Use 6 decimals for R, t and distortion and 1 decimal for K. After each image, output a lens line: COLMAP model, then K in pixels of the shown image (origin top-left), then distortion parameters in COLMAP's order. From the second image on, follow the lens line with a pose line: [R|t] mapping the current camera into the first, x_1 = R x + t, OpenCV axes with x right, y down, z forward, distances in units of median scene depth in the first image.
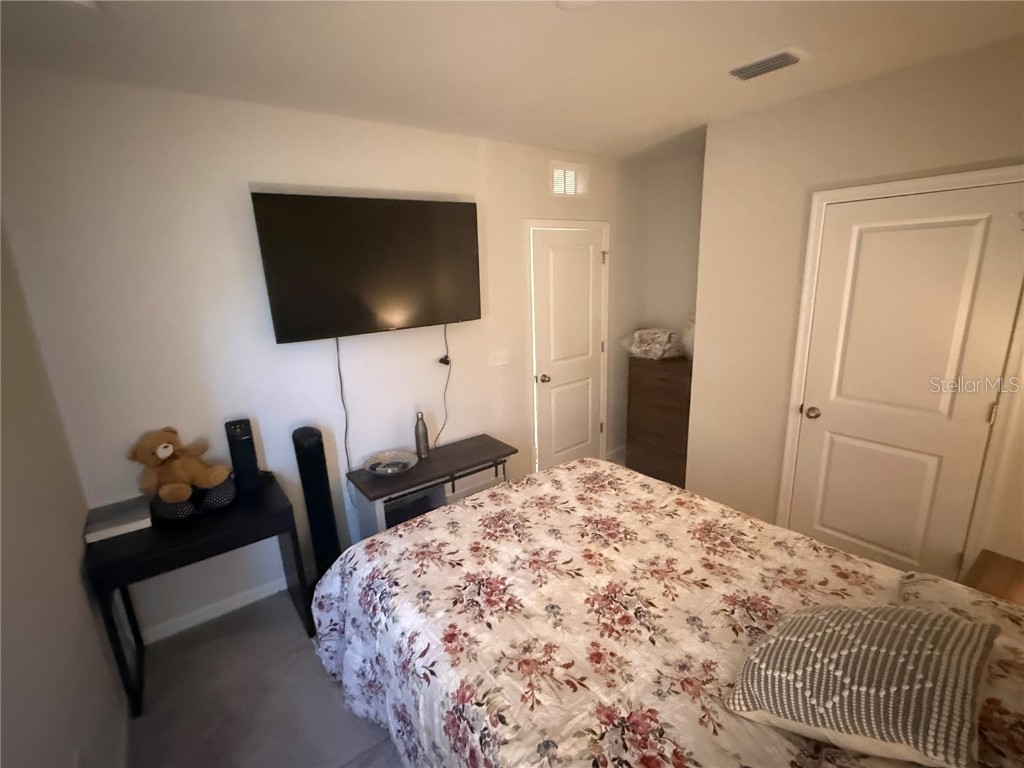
lens RADIAL K [[465.7, 0, 512.0], [0, 465.7, 384.0], [0, 0, 1]] dist [-0.000323, -0.000020]
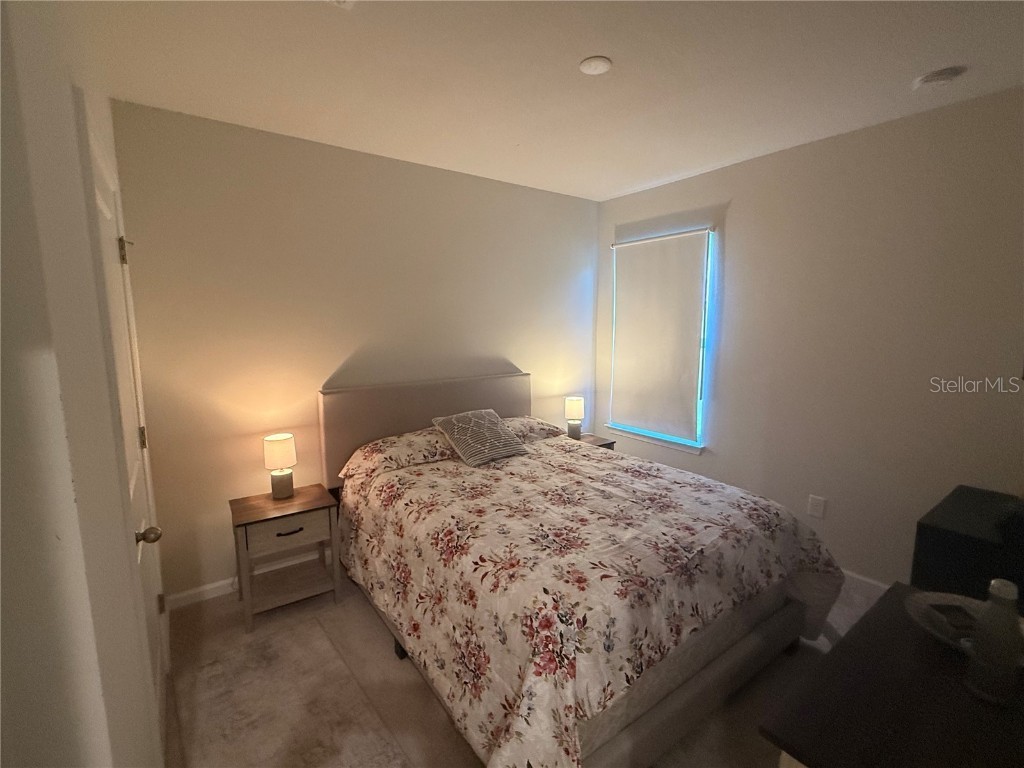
lens RADIAL K [[465.7, 0, 512.0], [0, 465.7, 384.0], [0, 0, 1]] dist [-0.000323, -0.000020]
pose [[-0.999148, 0.038495, 0.014856, 0.276337], [0.041259, 0.927586, 0.371326, -0.355105], [0.000514, 0.371622, -0.928384, 1.822111]]
